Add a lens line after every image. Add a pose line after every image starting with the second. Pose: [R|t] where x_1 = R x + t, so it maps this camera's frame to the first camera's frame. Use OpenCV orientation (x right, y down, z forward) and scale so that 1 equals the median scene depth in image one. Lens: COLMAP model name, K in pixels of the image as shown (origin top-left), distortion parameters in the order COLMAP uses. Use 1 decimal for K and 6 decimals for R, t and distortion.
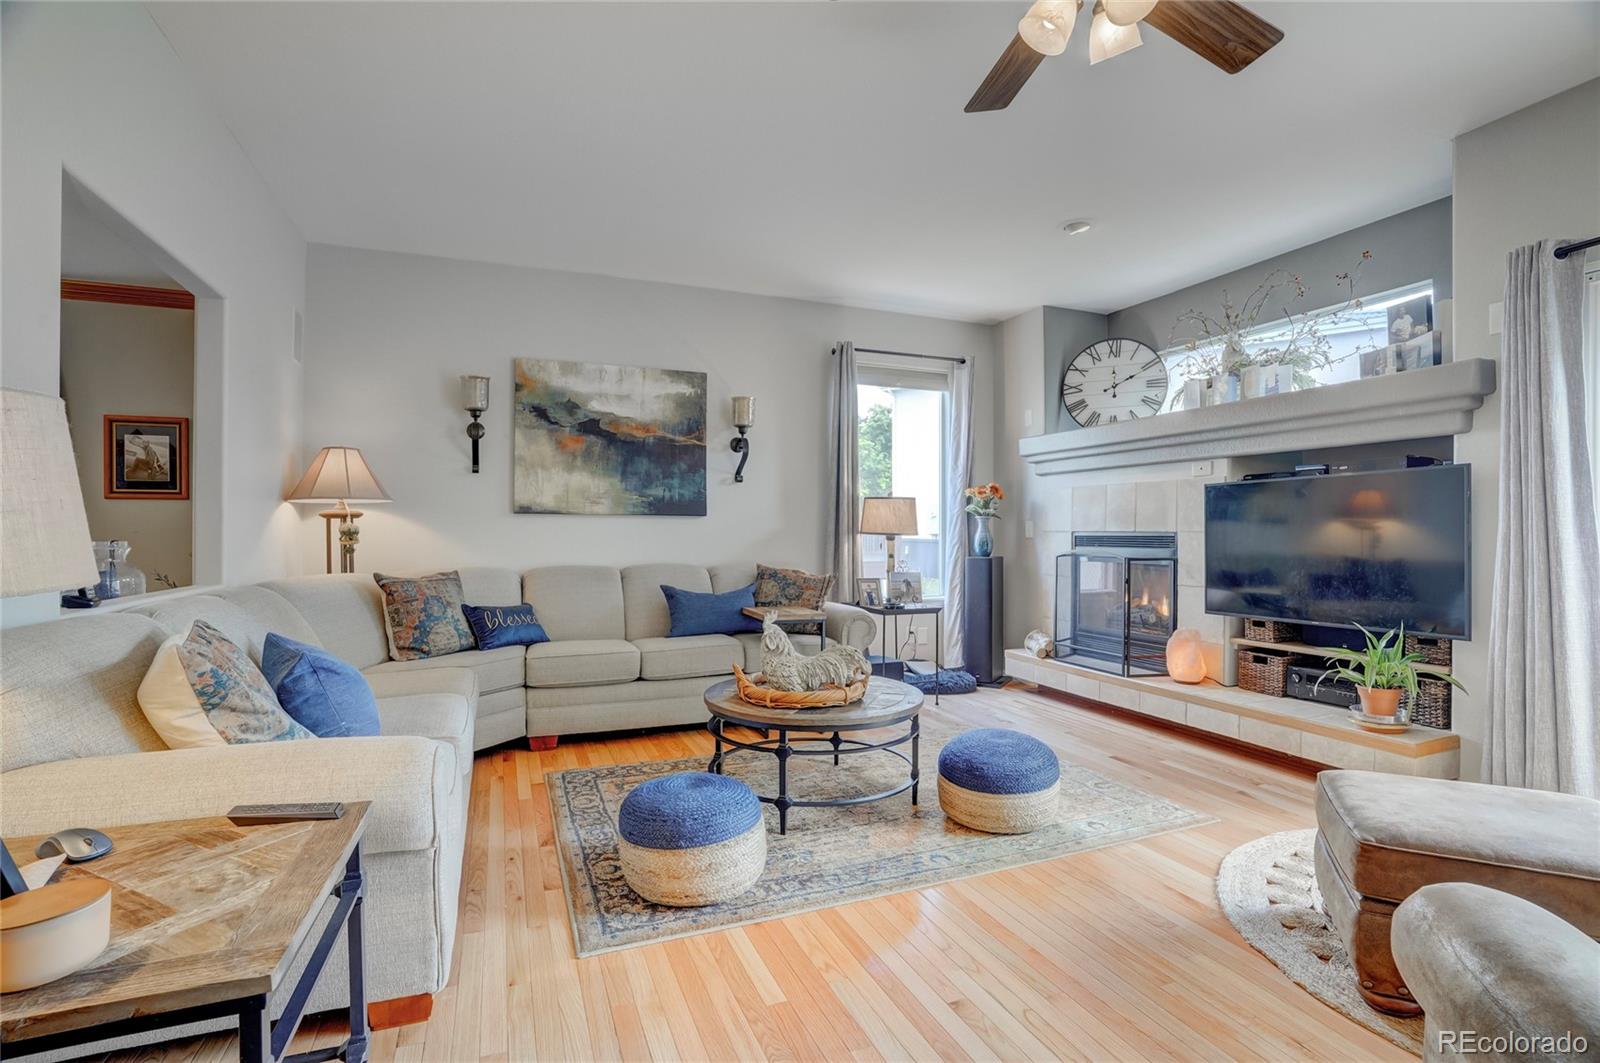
lens RADIAL K [[737.5, 0, 800.0], [0, 737.5, 531.5], [0, 0, 1]] dist [-0.069769, 0.023445]
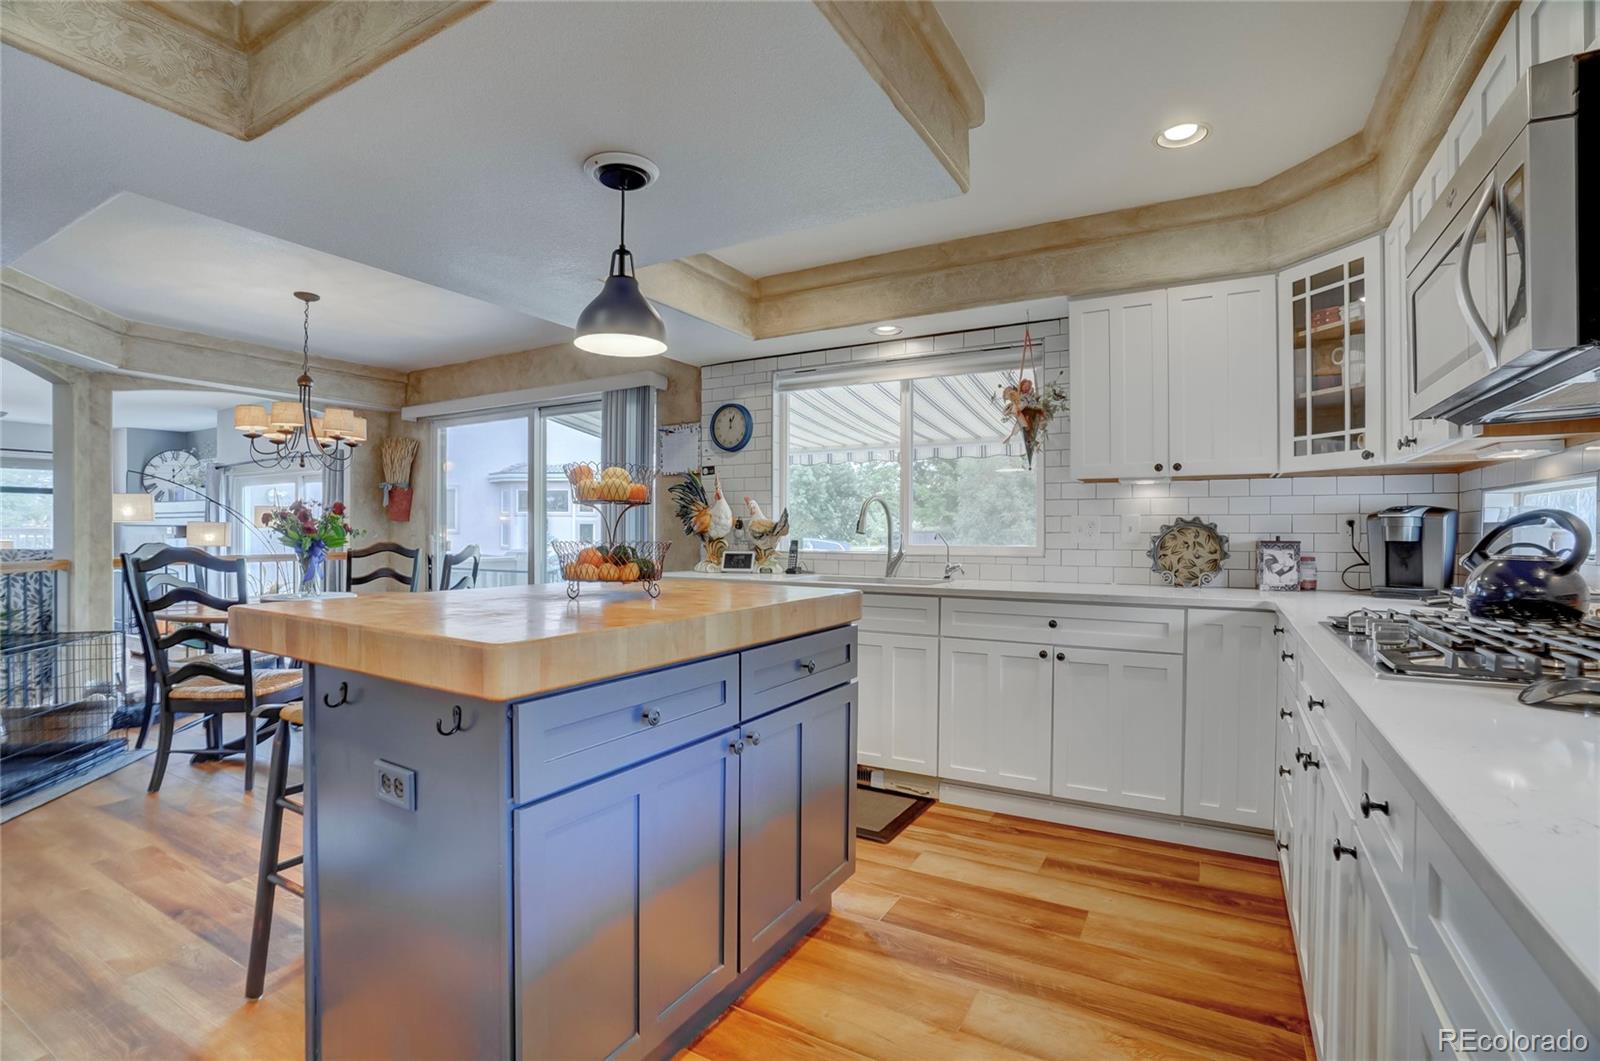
lens RADIAL K [[737.5, 0, 800.0], [0, 737.5, 530.5], [0, 0, 1]] dist [-0.069769, 0.023445]
pose [[0.785199, 0.000292, 0.619244, 0.641143], [-0.000942, 0.999999, 0.000723, -0.079666], [-0.619243, -0.001151, 0.785198, -1.508414]]
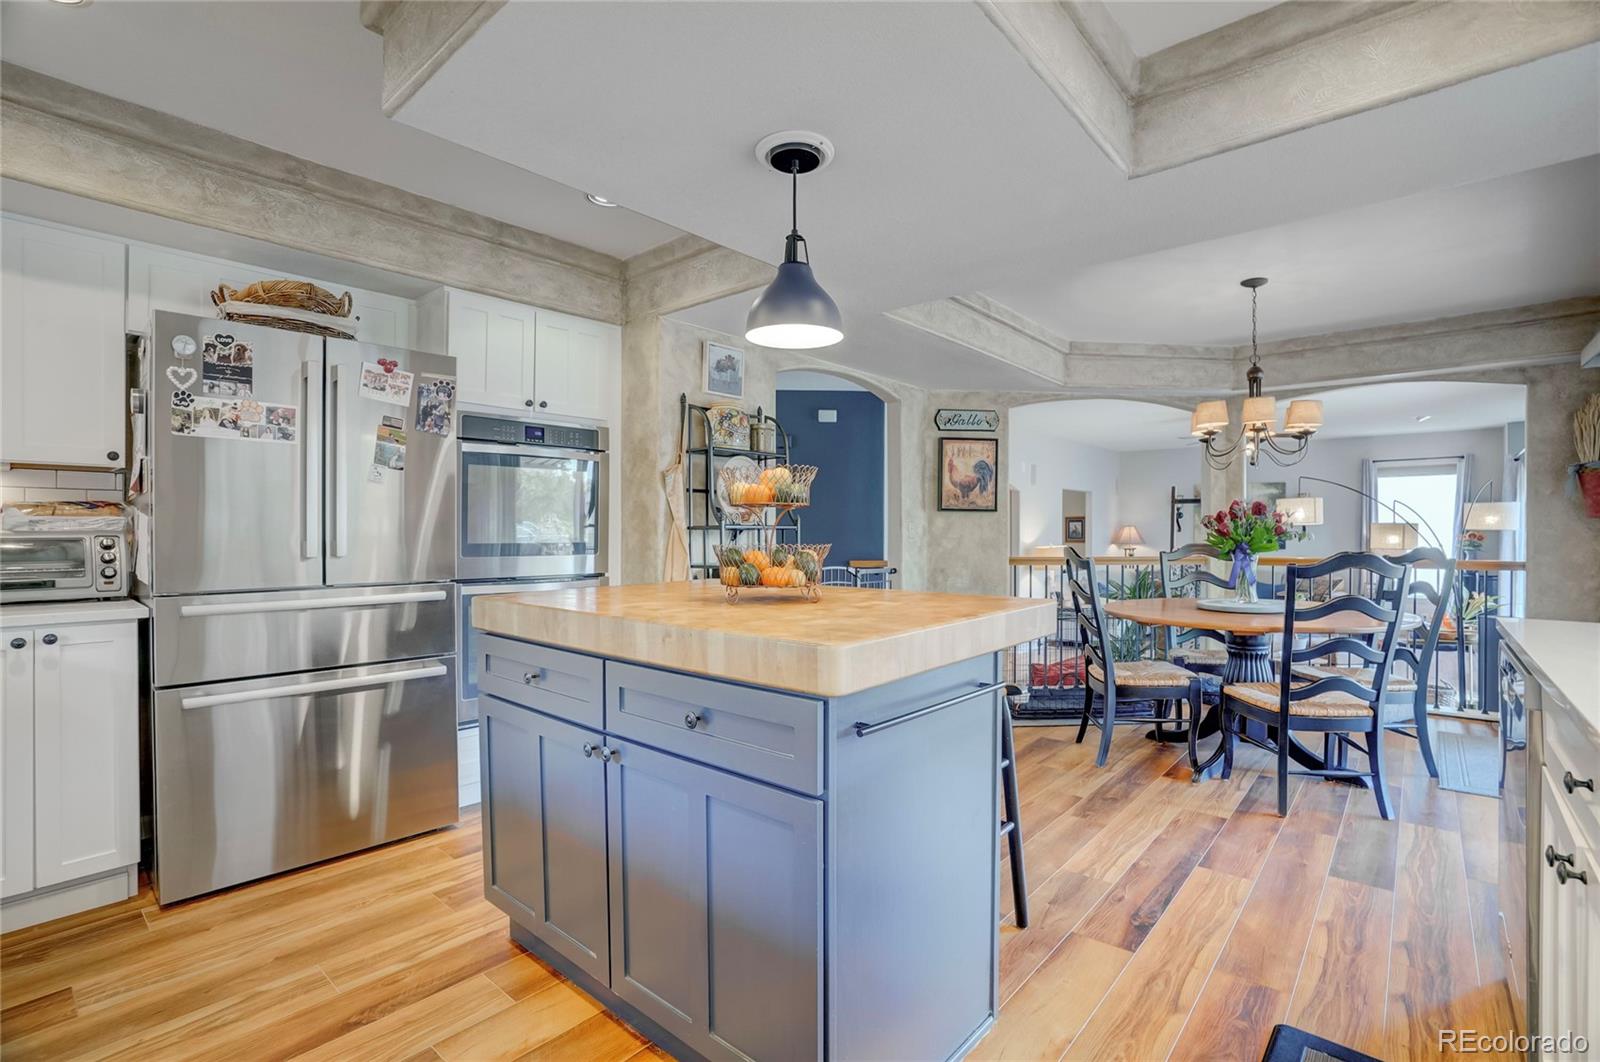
lens RADIAL K [[737.5, 0, 800.0], [0, 737.5, 531.0], [0, 0, 1]] dist [-0.069769, 0.023445]
pose [[0.452582, 0.000111, -0.891723, 1.174928], [0.000757, 1.000000, 0.000509, -0.081612], [0.891722, -0.000905, 0.452582, -1.292391]]
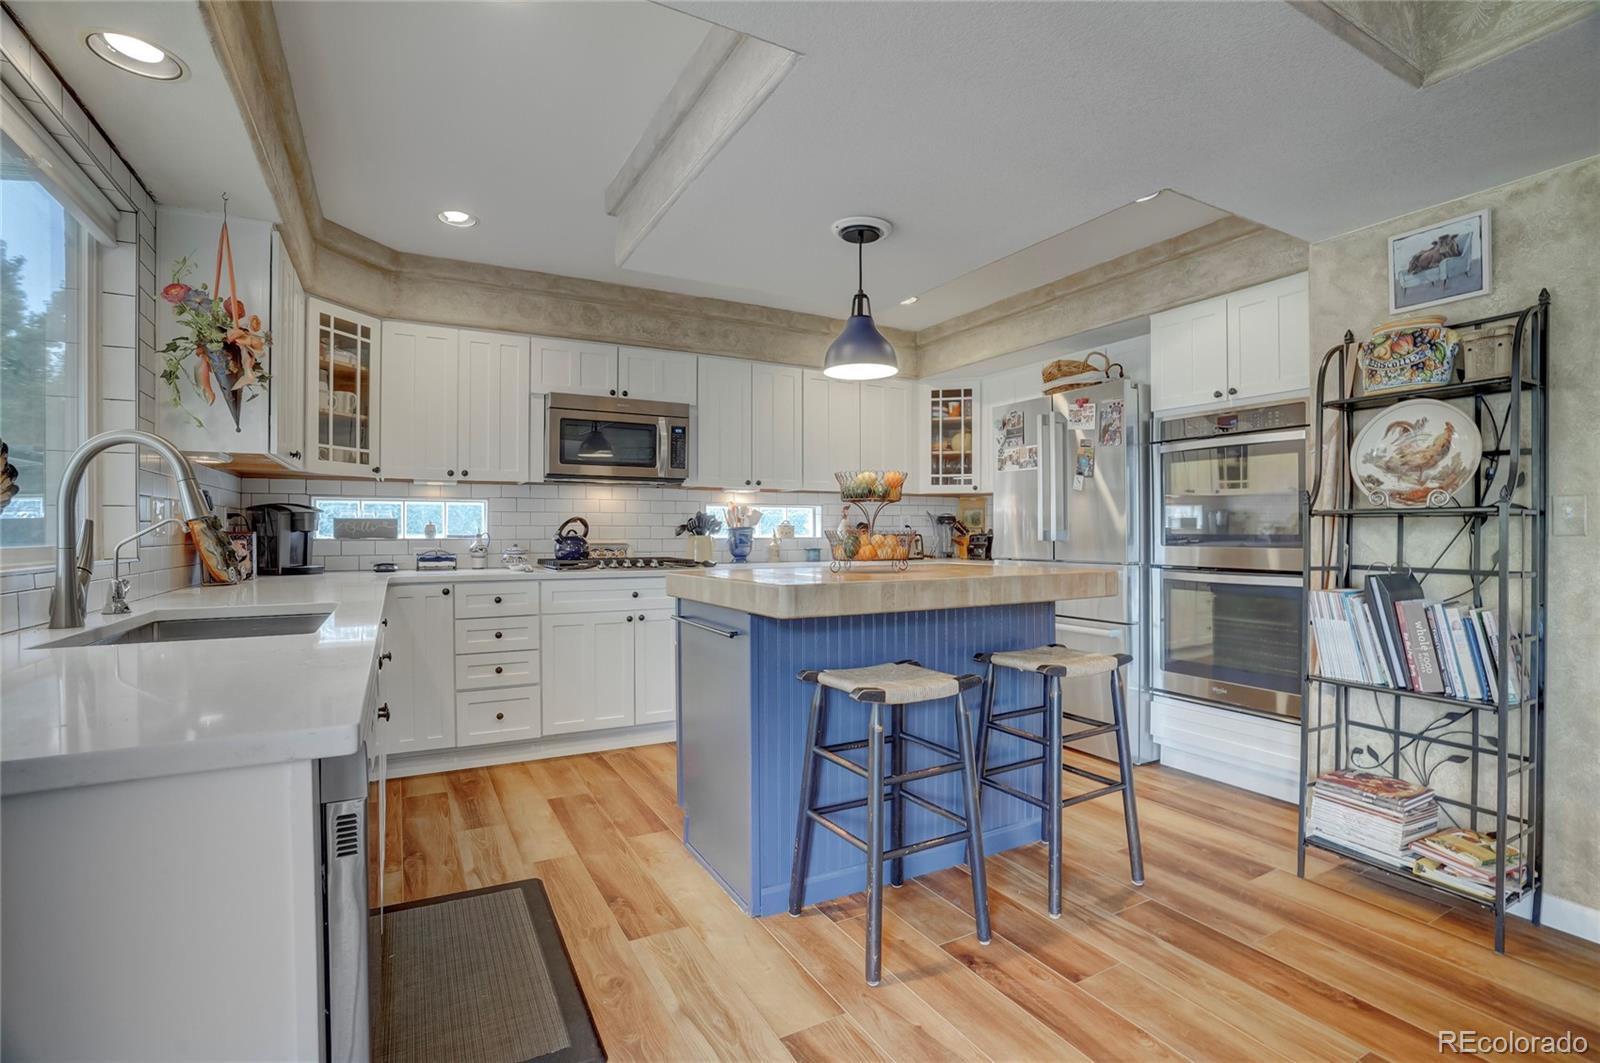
lens RADIAL K [[743.7, 0, 794.1], [0, 743.7, 532.8], [0, 0, 1]] dist [-0.053107, 0.000374]
pose [[-0.994336, -0.002593, -0.106254, 0.923636], [-0.002643, 0.999996, 0.000328, -0.071611], [0.106253, 0.000606, -0.994339, -0.598481]]
